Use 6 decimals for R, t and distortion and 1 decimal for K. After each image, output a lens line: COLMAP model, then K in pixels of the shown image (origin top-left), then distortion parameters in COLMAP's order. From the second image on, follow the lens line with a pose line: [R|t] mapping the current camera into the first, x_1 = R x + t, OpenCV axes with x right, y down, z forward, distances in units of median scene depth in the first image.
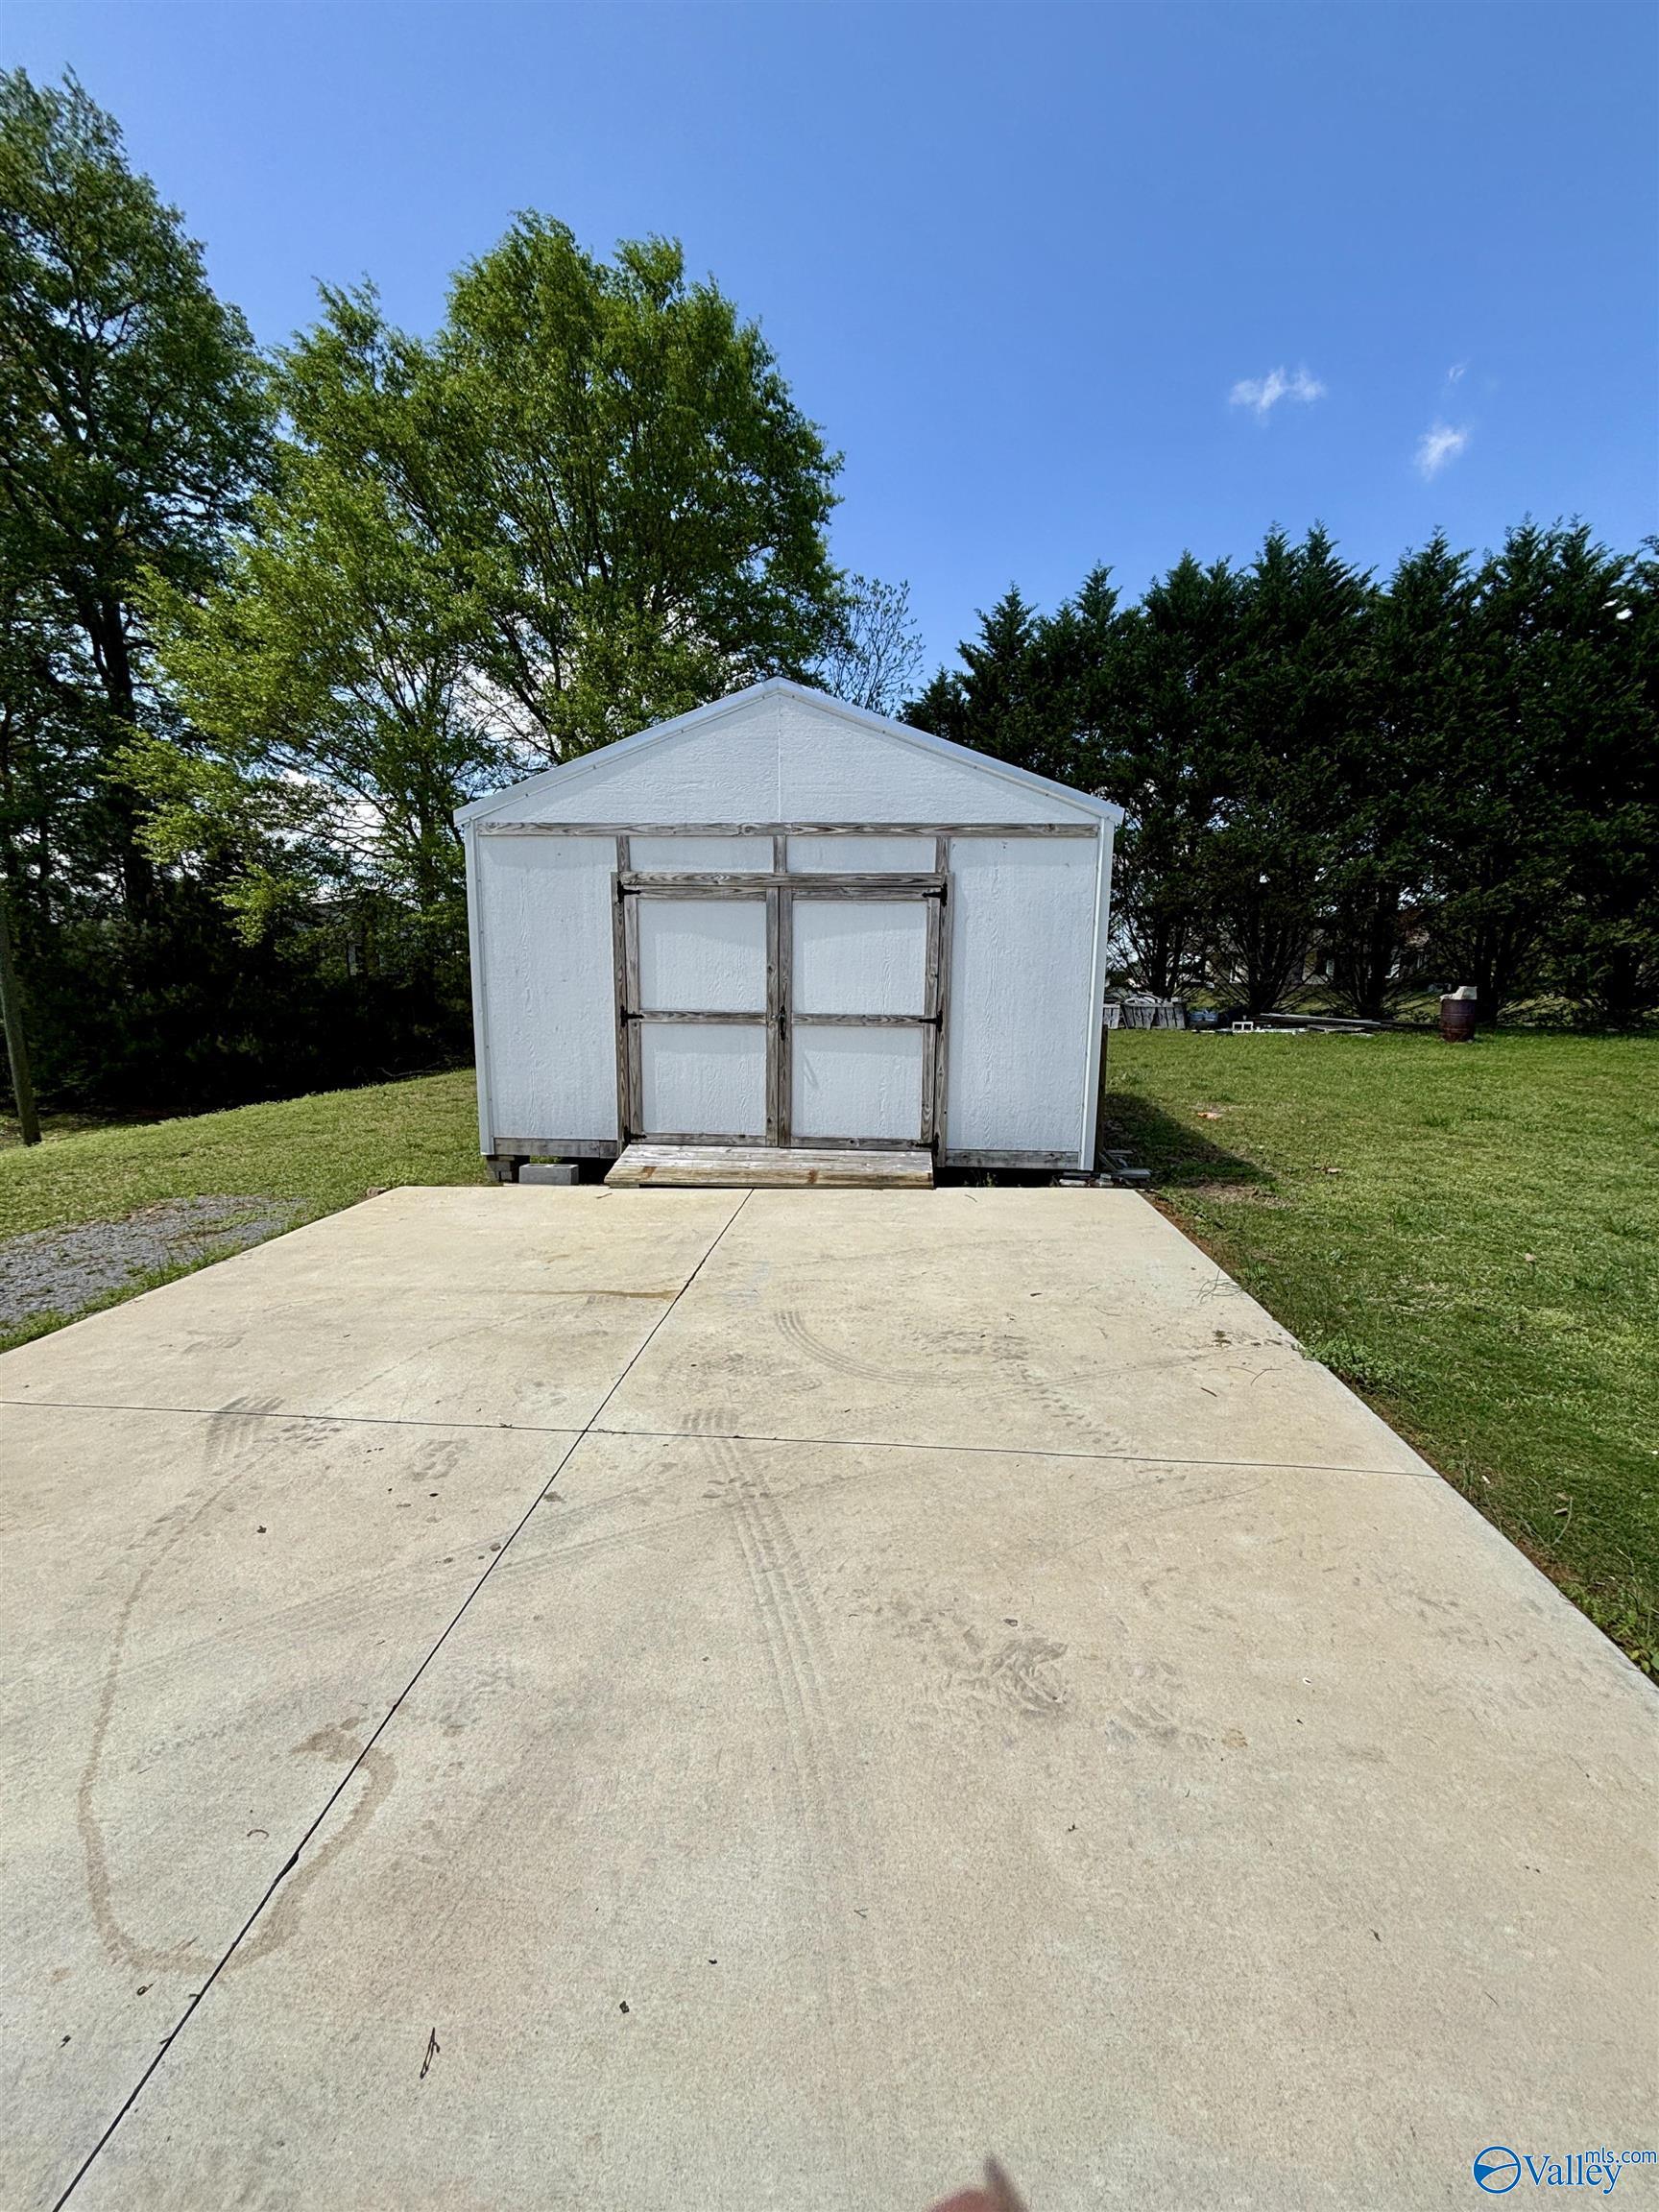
lens RADIAL K [[883.7, 0, 827.1], [0, 883.7, 1138.8], [0, 0, 1]] dist [-0.010303, -0.000318]
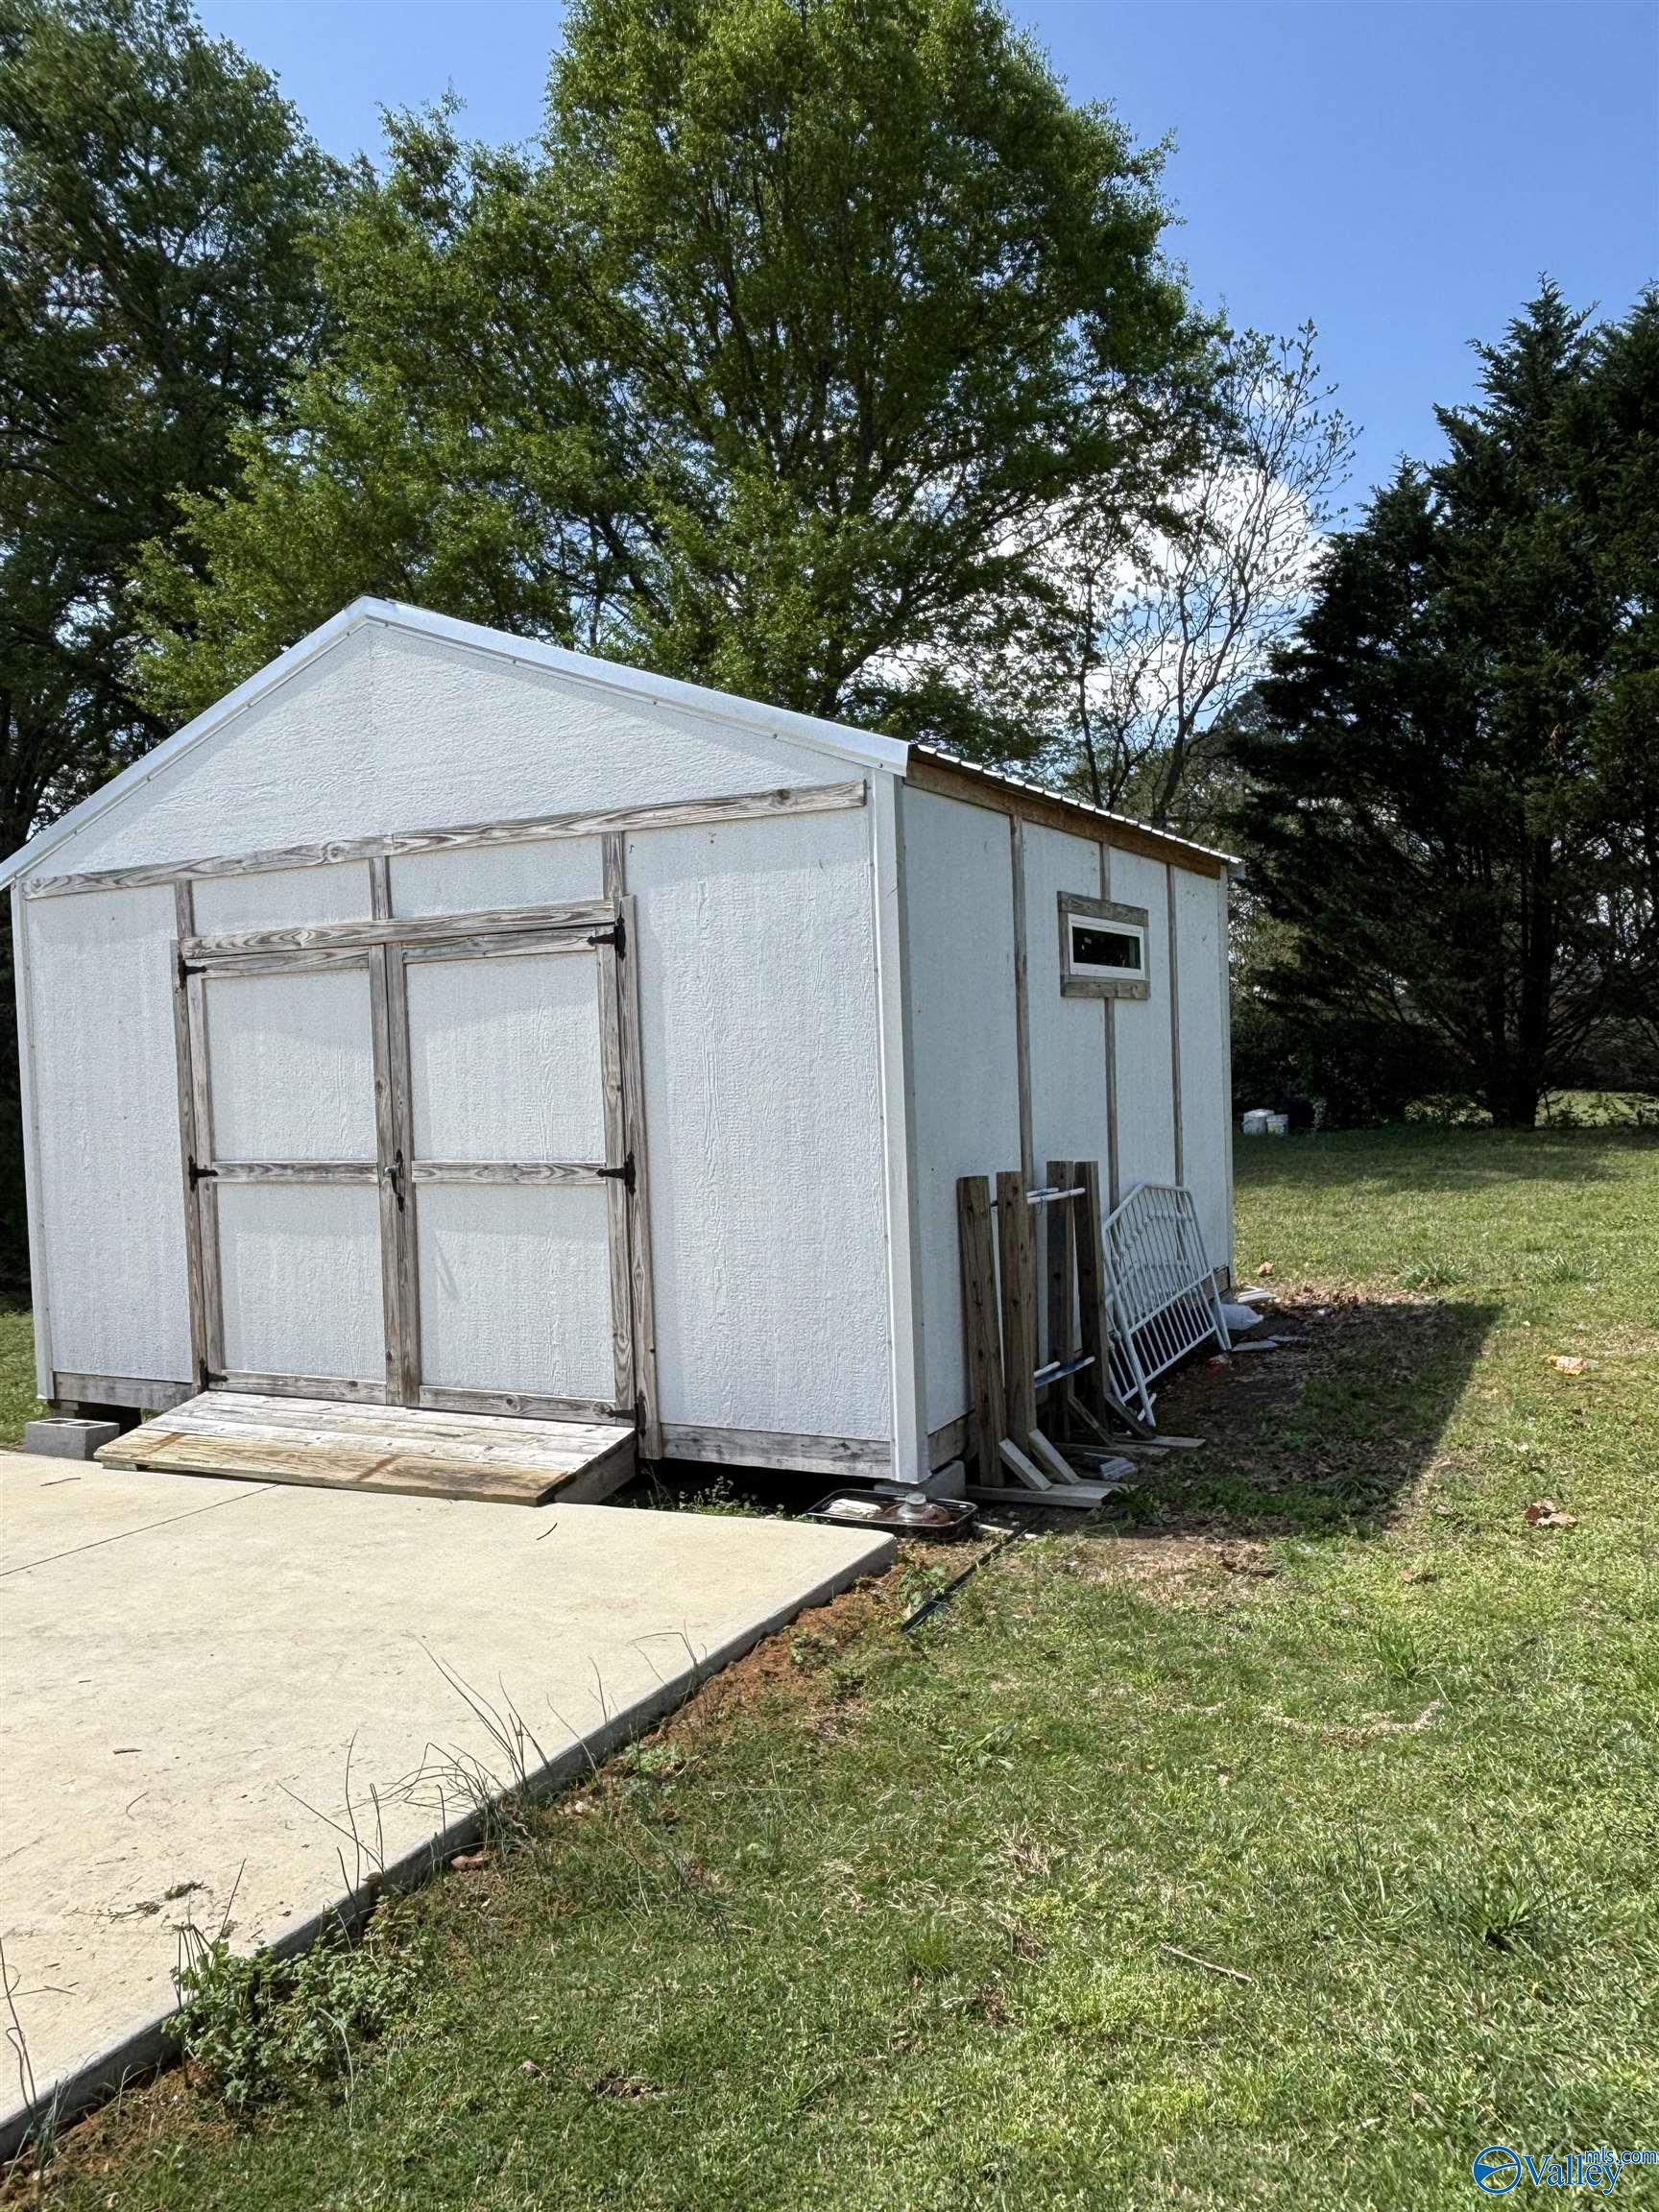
lens RADIAL K [[1625.0, 0, 829.5], [0, 1625.0, 1106.0], [0, 0, 1]] dist [-0.004124, -0.008147]
pose [[0.921586, -0.033781, -0.386701, 0.597061], [-0.023509, 0.989520, -0.142468, -0.038562], [0.387461, 0.140387, 0.911134, 0.165820]]
